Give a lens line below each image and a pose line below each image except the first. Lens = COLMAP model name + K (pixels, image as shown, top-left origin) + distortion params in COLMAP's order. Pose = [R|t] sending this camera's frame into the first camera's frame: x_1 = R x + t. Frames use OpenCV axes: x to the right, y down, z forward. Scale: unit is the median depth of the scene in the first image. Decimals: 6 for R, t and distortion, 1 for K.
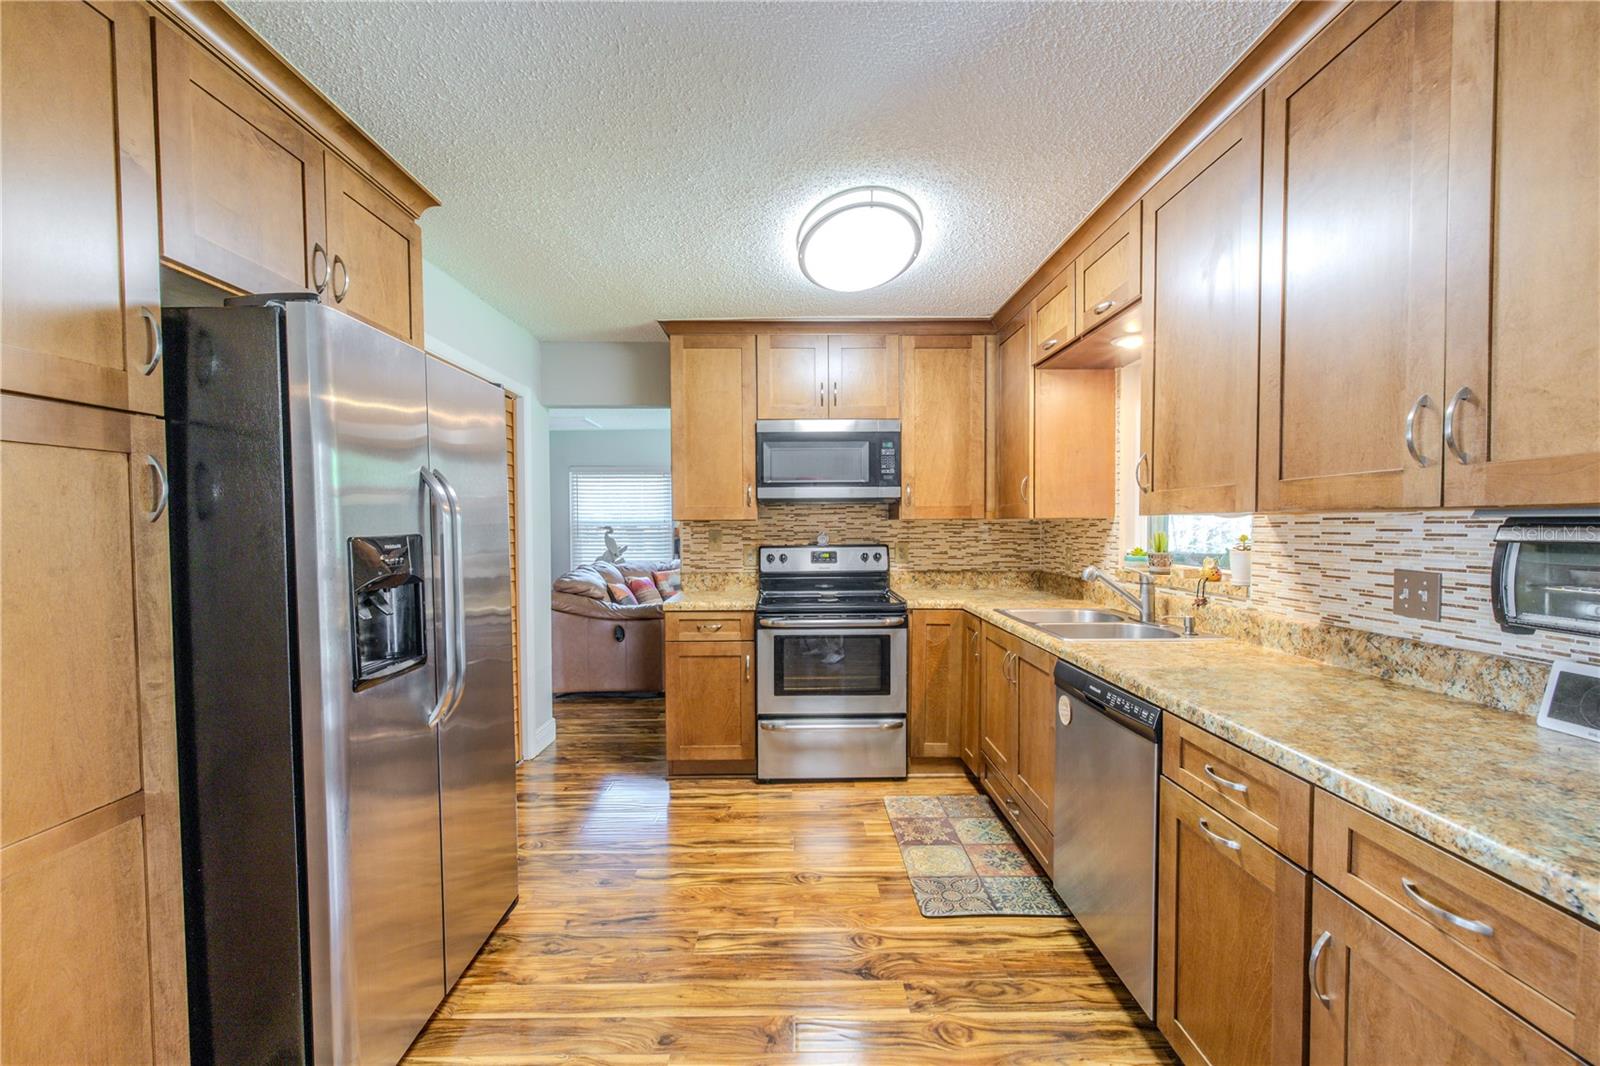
lens RADIAL K [[683.3, 0, 799.7], [0, 683.3, 538.0], [0, 0, 1]] dist [0.002159, 0.000160]
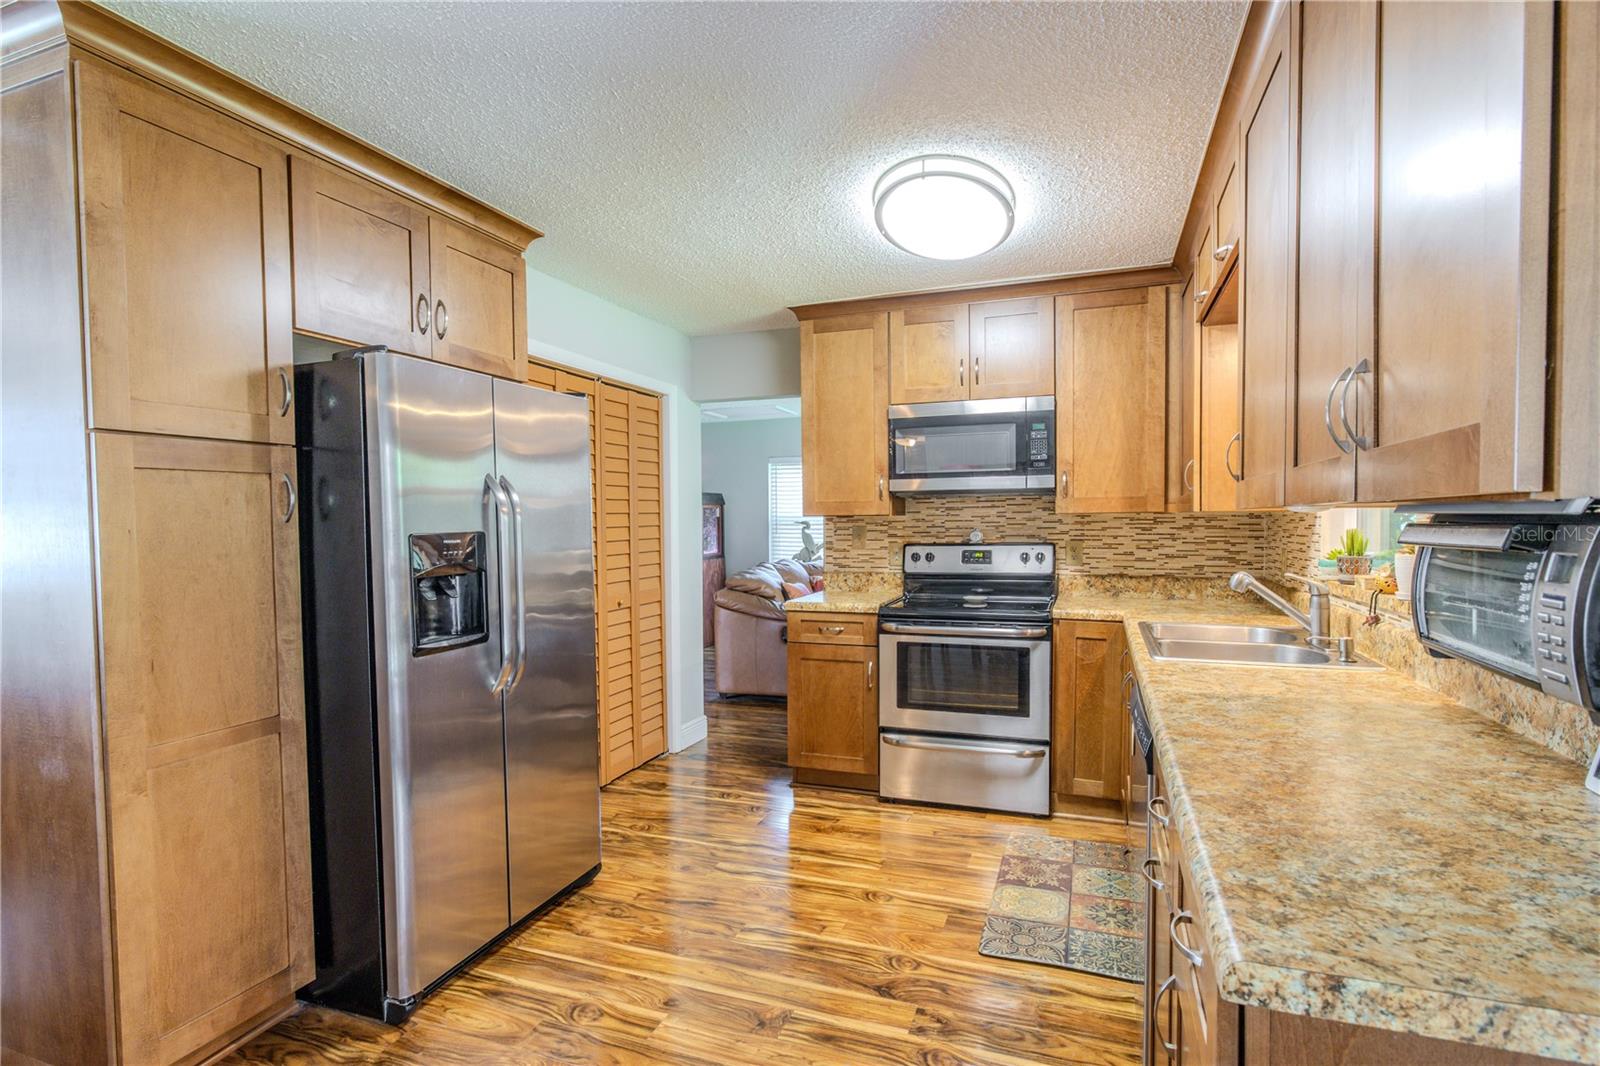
lens RADIAL K [[809.3, 0, 796.1], [0, 809.3, 537.1], [0, 0, 1]] dist [-0.002086, 0.000645]
pose [[0.932915, 0.004457, -0.360068, 0.384622], [-0.002890, 0.999984, 0.004890, -0.003008], [0.360084, -0.003521, 0.932913, -0.096638]]
